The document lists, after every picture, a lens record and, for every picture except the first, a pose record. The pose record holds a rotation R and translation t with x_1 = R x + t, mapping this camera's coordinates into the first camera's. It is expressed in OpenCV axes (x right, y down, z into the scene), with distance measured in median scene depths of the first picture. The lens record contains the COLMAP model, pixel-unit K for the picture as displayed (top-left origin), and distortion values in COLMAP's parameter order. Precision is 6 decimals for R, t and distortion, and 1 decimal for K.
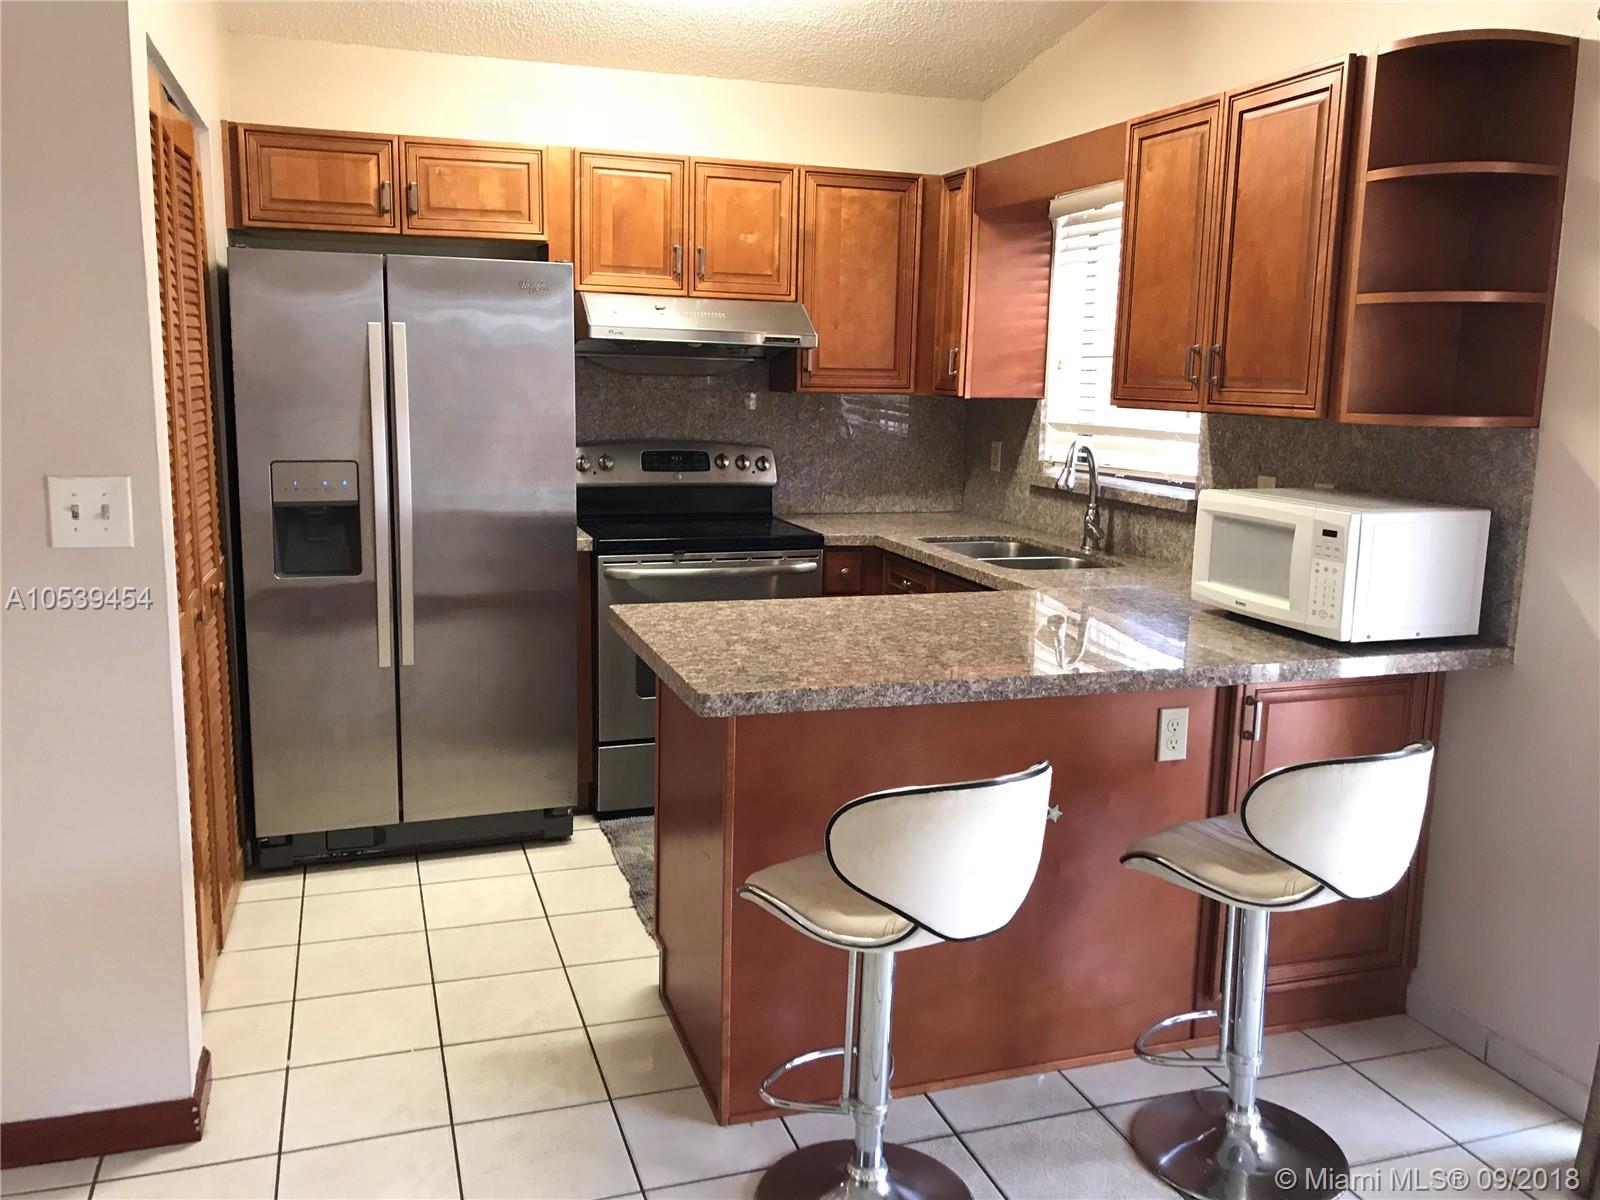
lens RADIAL K [[1332.2, 0, 793.6], [0, 1332.2, 597.4], [0, 0, 1]] dist [0.059017, -0.079970]
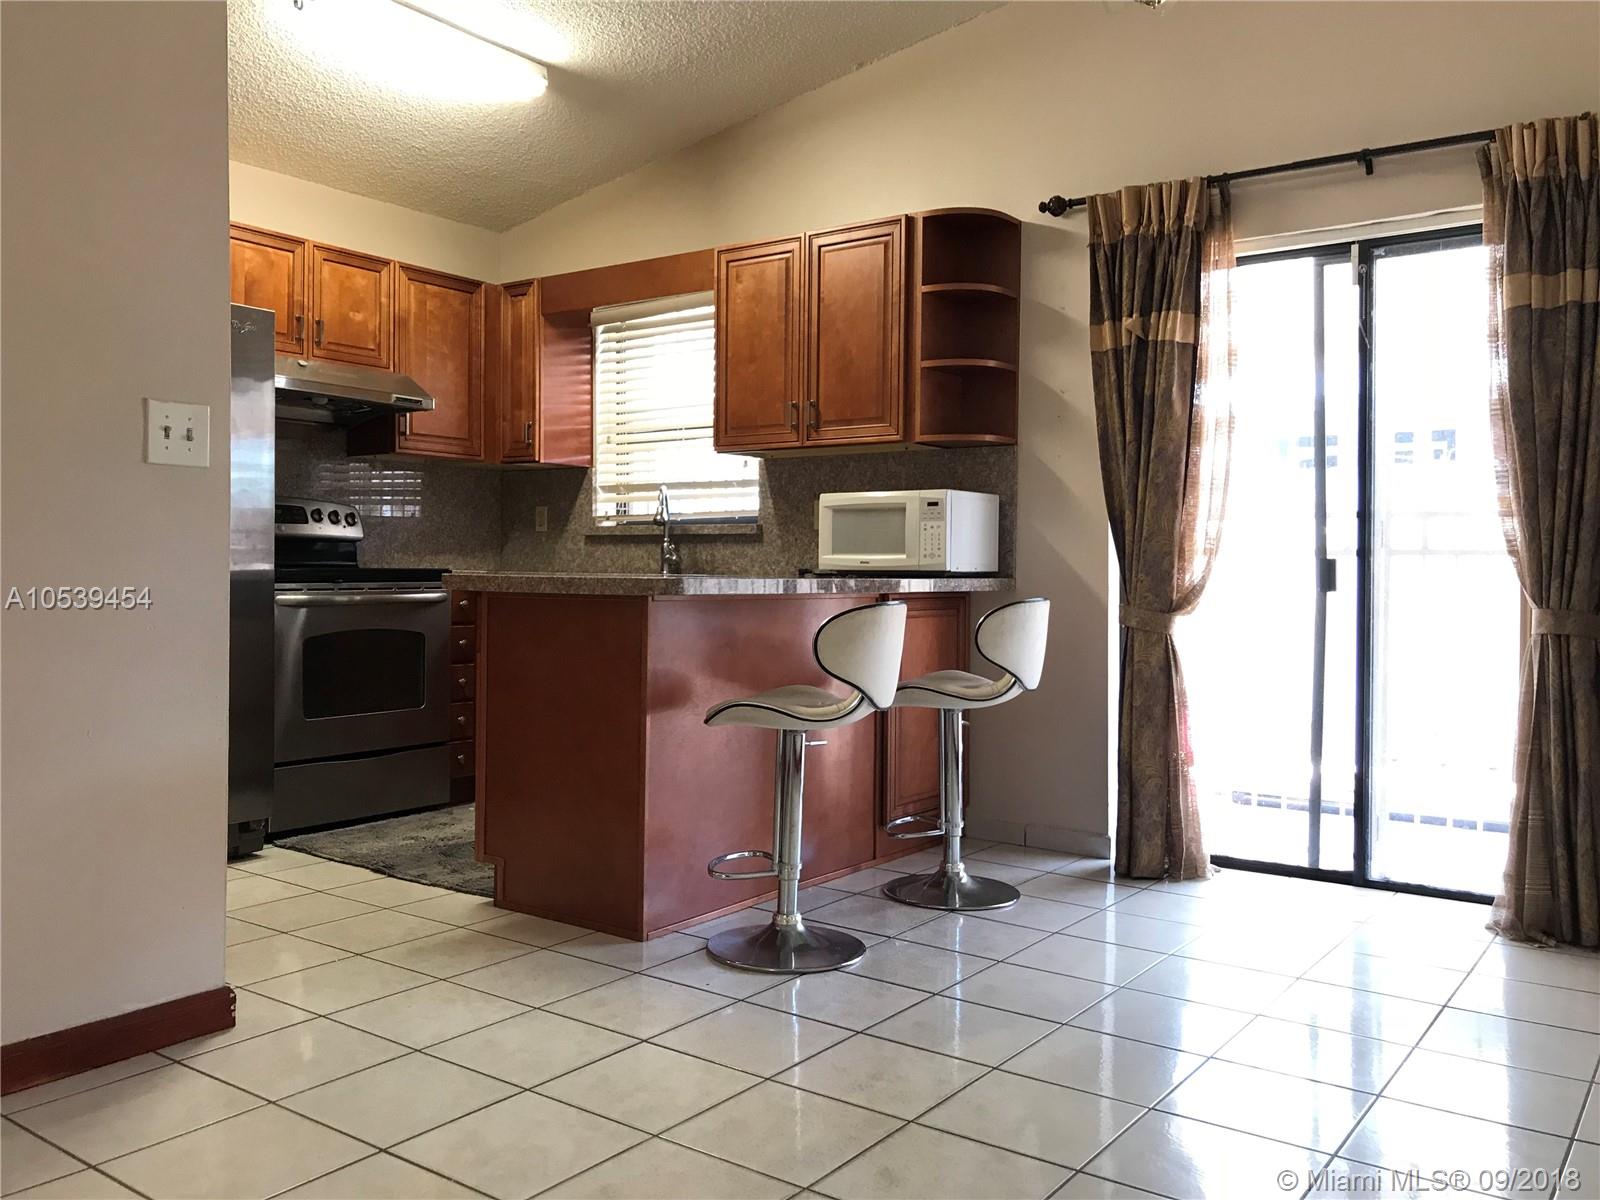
lens RADIAL K [[1332.2, 0, 805.0], [0, 1332.2, 609.4], [0, 0, 1]] dist [0.059017, -0.079970]
pose [[0.814856, -0.031402, 0.578812, -0.423200], [0.107826, 0.989315, -0.098126, 0.141485], [-0.569546, 0.142370, 0.809536, -0.112195]]
